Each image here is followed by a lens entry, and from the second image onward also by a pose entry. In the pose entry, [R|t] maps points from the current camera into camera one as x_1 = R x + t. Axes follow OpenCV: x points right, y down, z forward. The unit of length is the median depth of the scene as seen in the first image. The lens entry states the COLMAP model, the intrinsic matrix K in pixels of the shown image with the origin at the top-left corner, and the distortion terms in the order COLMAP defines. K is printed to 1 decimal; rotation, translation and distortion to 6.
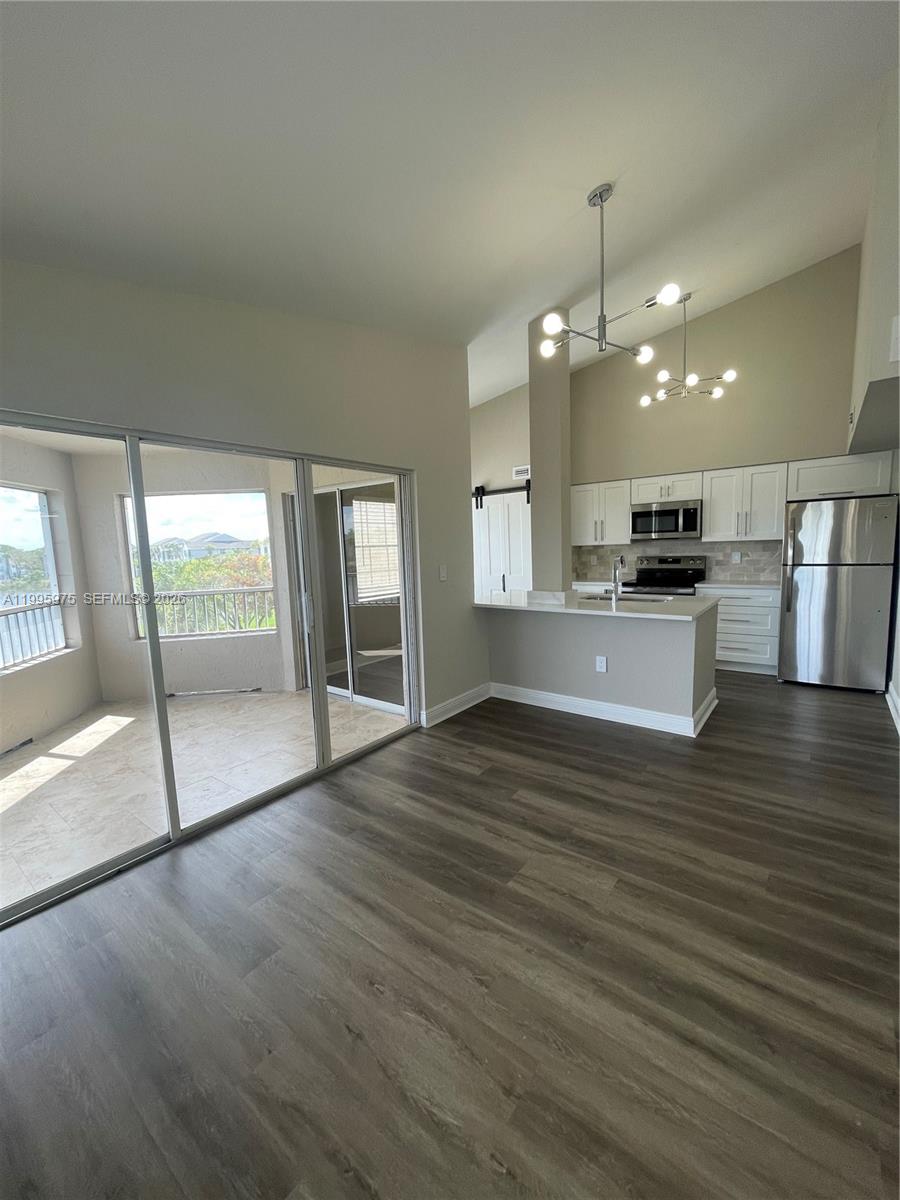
lens RADIAL K [[484.0, 0, 446.6], [0, 484.0, 602.5], [0, 0, 1]] dist [-0.003410, 0.000152]
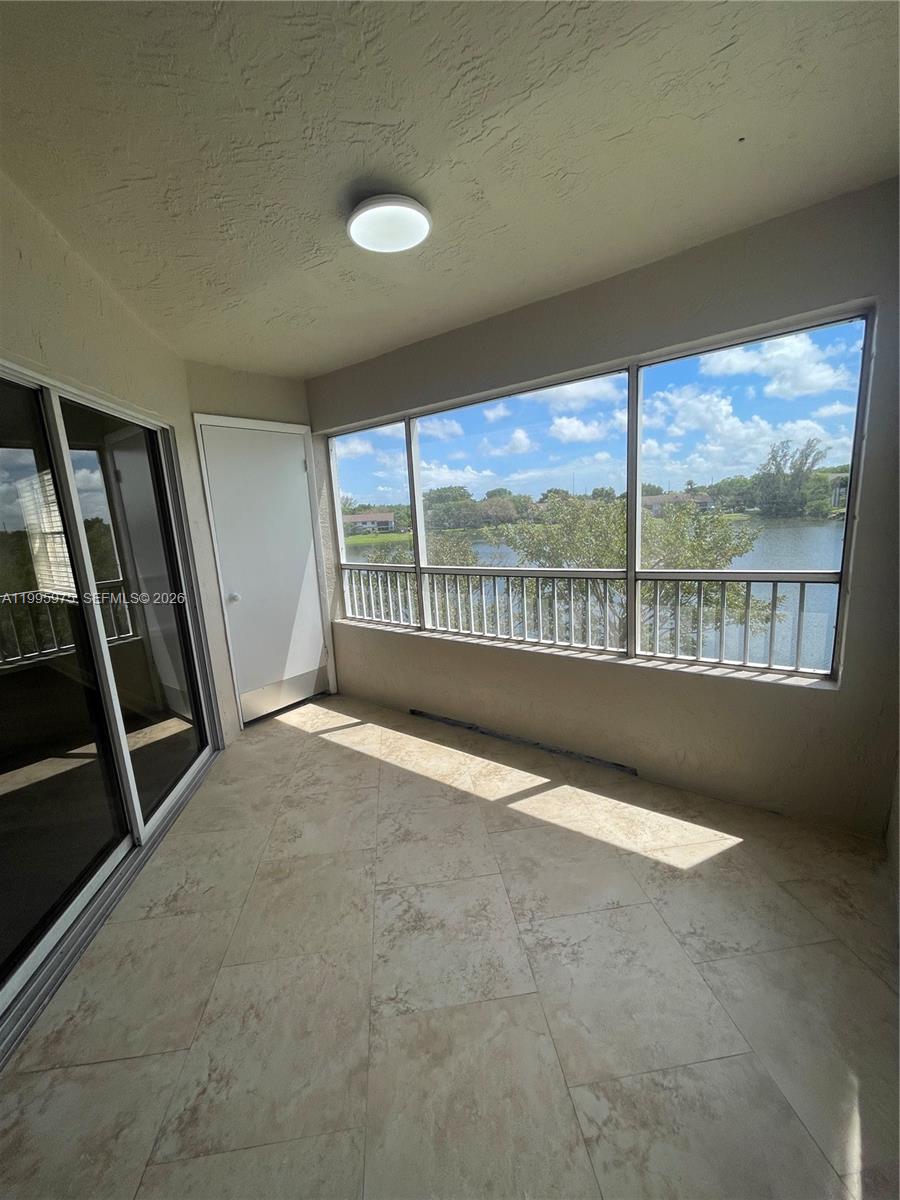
lens RADIAL K [[484.0, 0, 446.6], [0, 484.0, 602.5], [0, 0, 1]] dist [-0.003410, 0.000152]
pose [[-0.706470, 0.209975, -0.675877, -0.283025], [0.005619, 0.956610, 0.291316, -0.128118], [0.707720, 0.202008, -0.676997, 1.217989]]
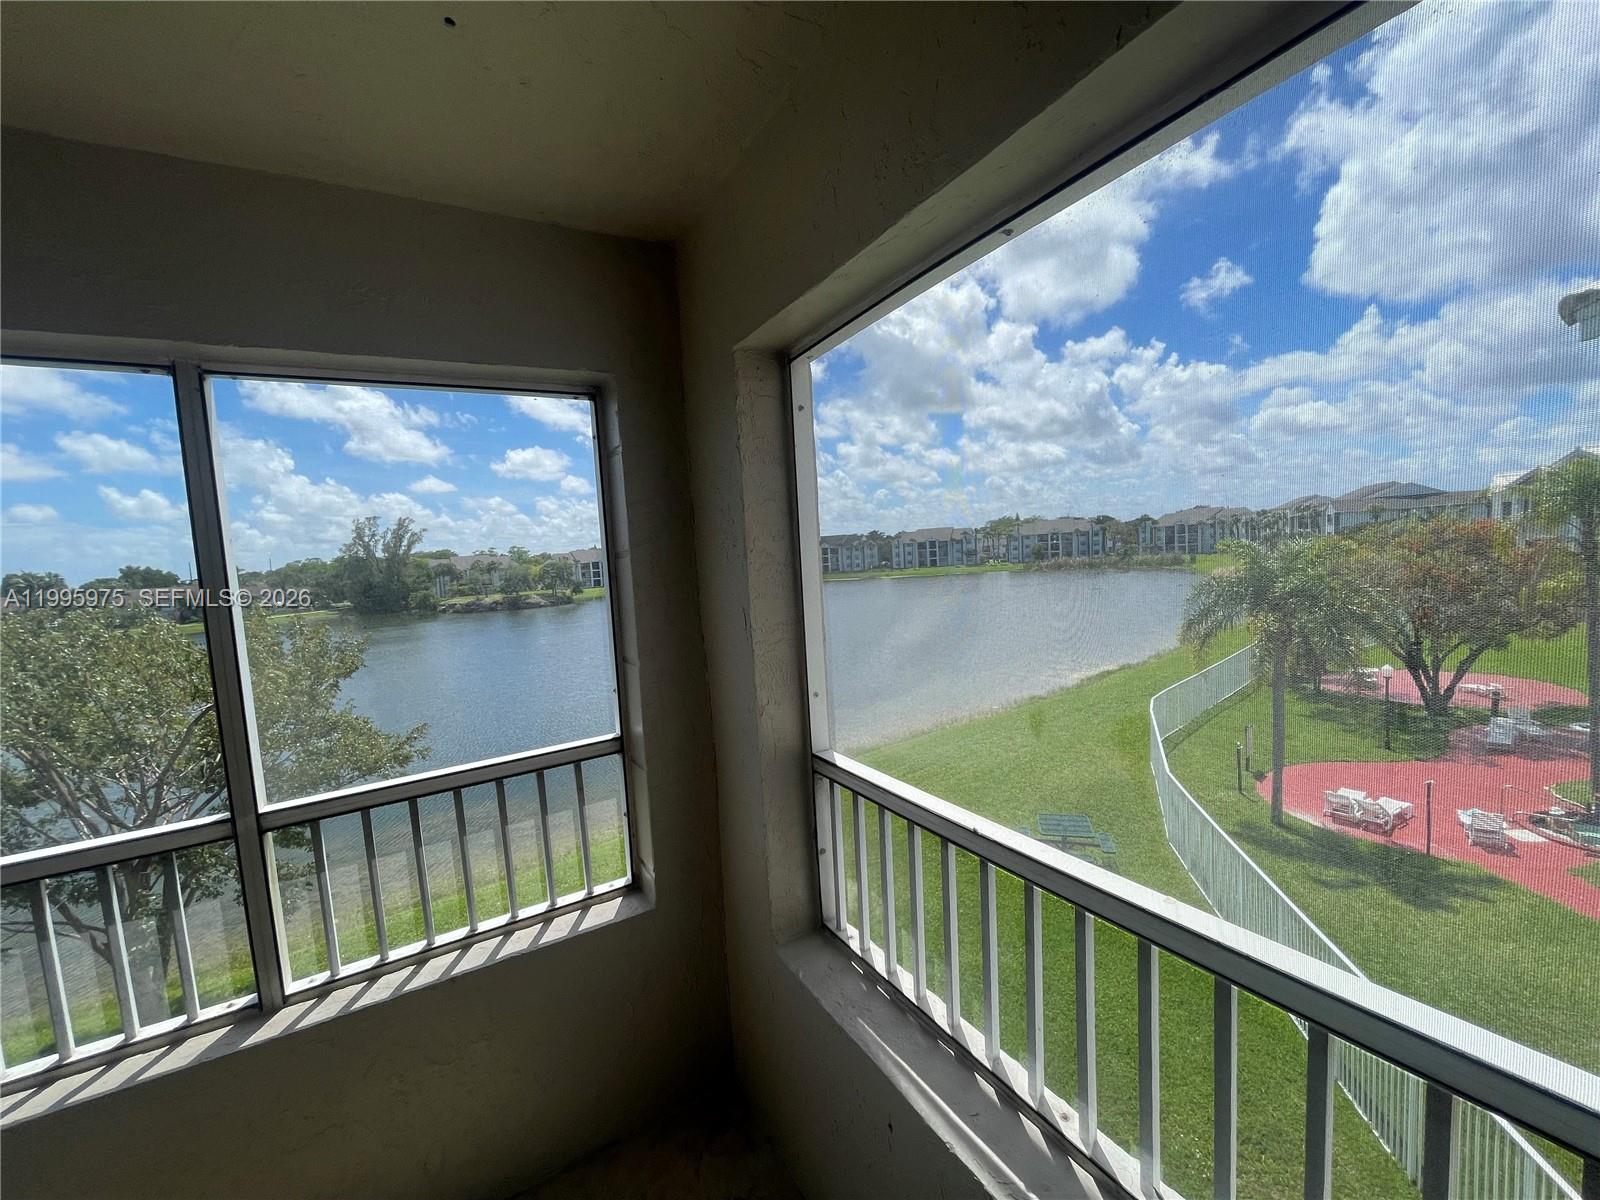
lens RADIAL K [[645.6, 0, 803.2], [0, 645.6, 606.8], [0, 0, 1]] dist [-0.001324, -0.000649]
pose [[0.382827, 0.092262, -0.919201, -0.445079], [-0.063252, 0.995283, 0.073555, -0.147865], [0.921652, 0.029982, 0.386857, 1.096969]]
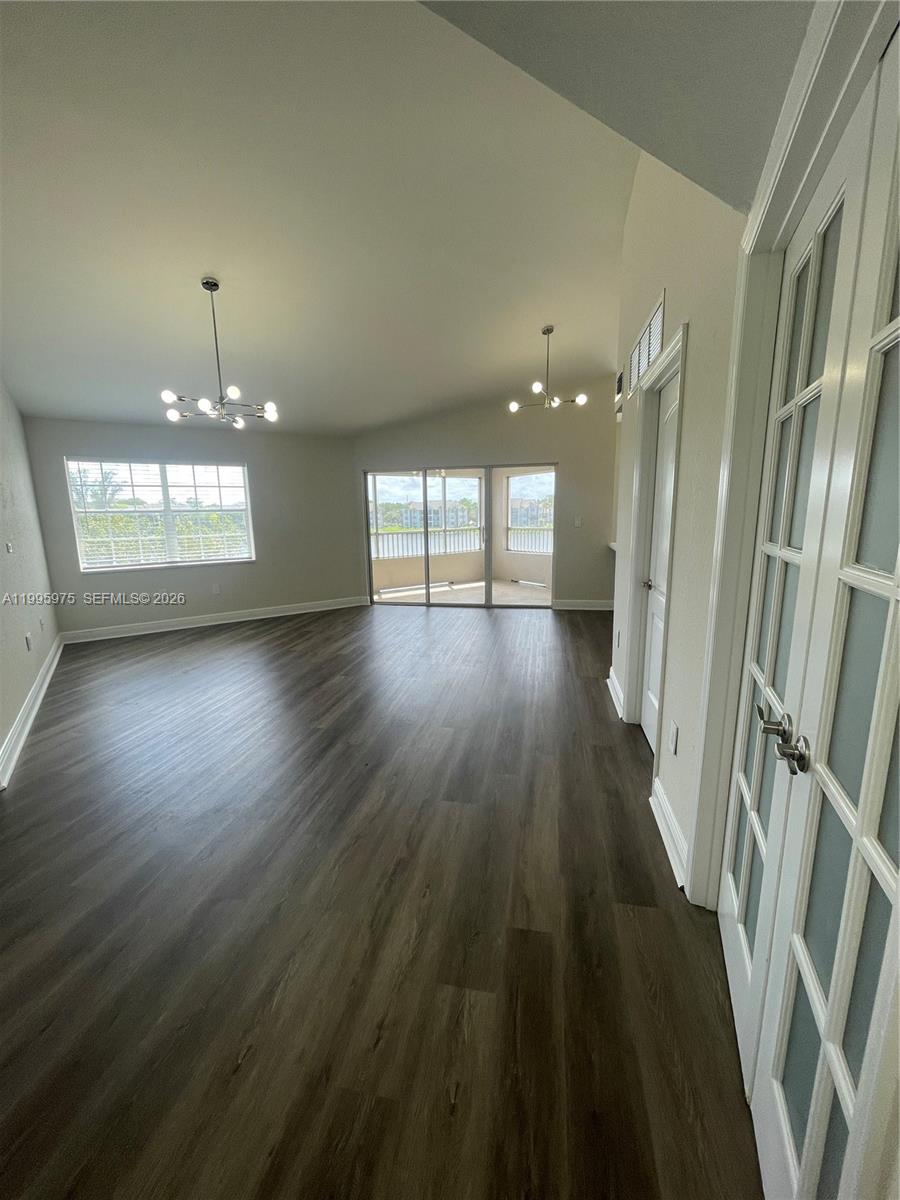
lens RADIAL K [[484.0, 0, 446.6], [0, 484.0, 602.5], [0, 0, 1]] dist [-0.003410, 0.000152]
pose [[0.451706, 0.193537, -0.870922, 1.298026], [-0.104608, 0.980943, 0.163731, -0.017358], [0.886013, 0.017147, 0.463343, -0.173152]]
